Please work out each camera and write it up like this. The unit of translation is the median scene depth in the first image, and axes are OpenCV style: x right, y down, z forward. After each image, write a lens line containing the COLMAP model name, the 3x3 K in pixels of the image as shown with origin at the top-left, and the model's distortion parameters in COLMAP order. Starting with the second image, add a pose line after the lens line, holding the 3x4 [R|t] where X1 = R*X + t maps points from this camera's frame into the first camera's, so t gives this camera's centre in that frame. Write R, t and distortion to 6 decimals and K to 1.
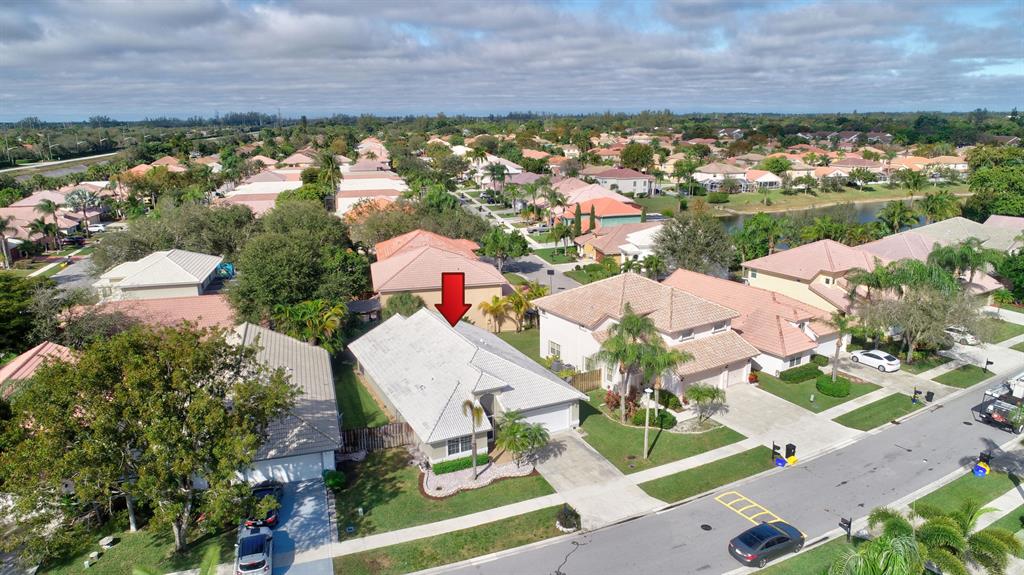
lens RADIAL K [[682.1, 0, 512.6], [0, 682.1, 297.8], [0, 0, 1]] dist [-0.004334, 0.003449]
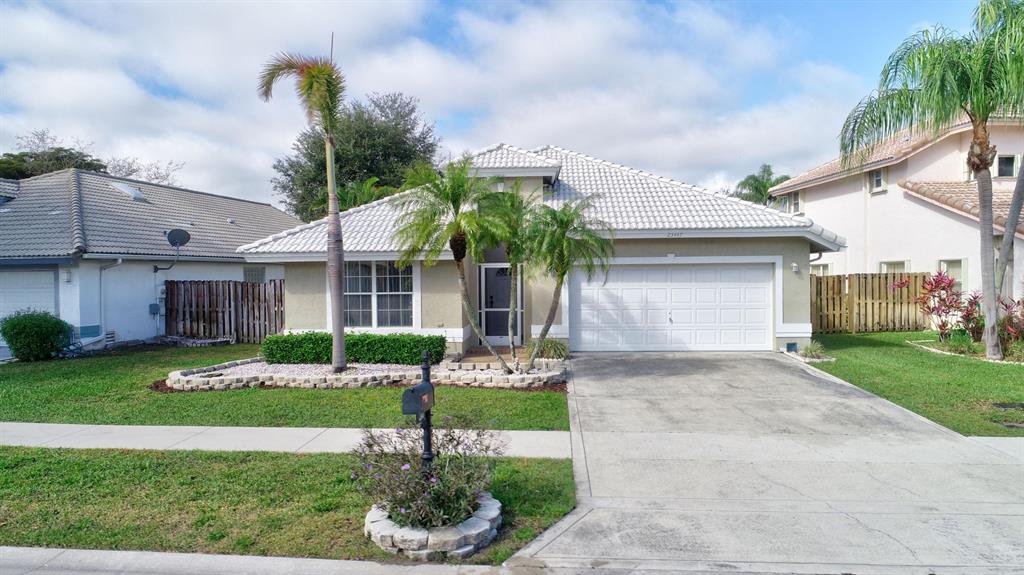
lens RADIAL K [[682.1, 0, 515.9], [0, 682.1, 285.2], [0, 0, 1]] dist [-0.004334, 0.003449]
pose [[0.875131, 0.007287, -0.483831, 0.136496], [-0.124471, 0.969630, -0.210532, 0.256106], [0.467603, 0.244466, 0.849461, 0.710956]]
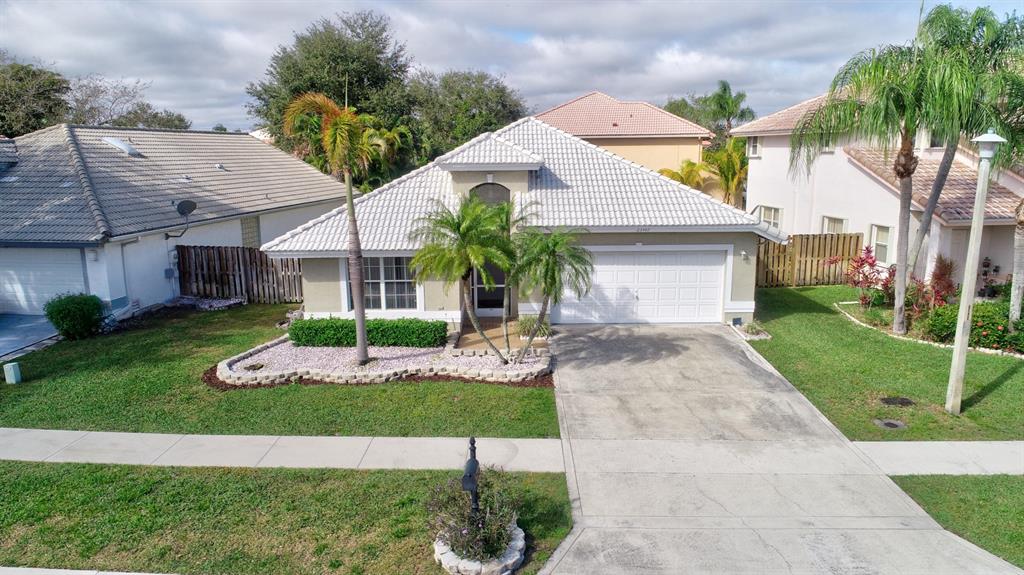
lens RADIAL K [[682.1, 0, 514.8], [0, 682.1, 286.5], [0, 0, 1]] dist [-0.004334, 0.003449]
pose [[0.899441, 0.087025, -0.428291, 0.144992], [-0.114016, 0.992763, -0.037719, 0.210037], [0.421909, 0.082758, 0.902853, 0.652373]]
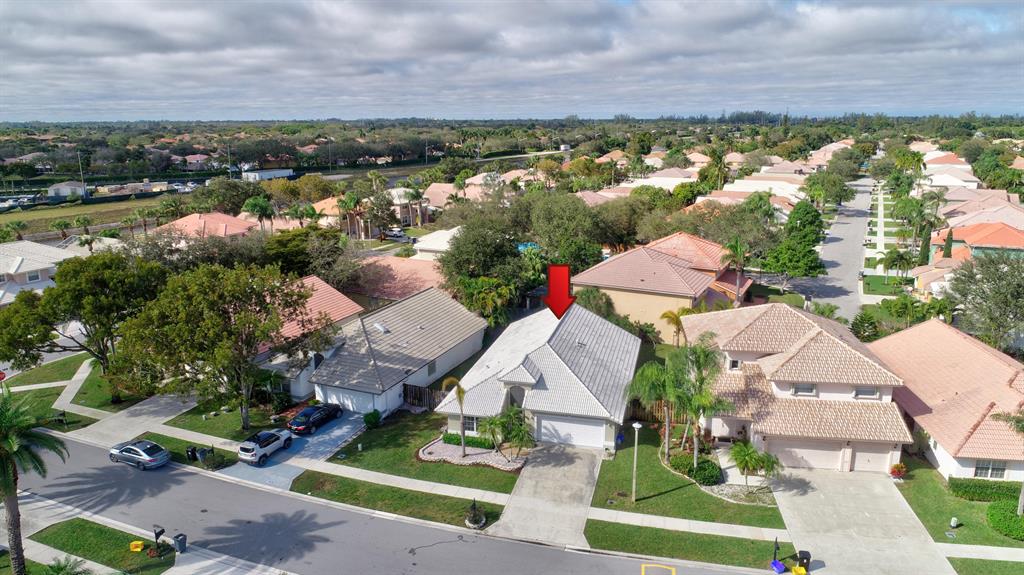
lens RADIAL K [[682.1, 0, 516.7], [0, 682.1, 288.0], [0, 0, 1]] dist [-0.004334, 0.003449]
pose [[0.763599, 0.163490, -0.624650, 0.572291], [-0.170853, 0.984092, 0.048708, -0.053618], [0.622677, 0.069530, 0.779384, 0.186622]]
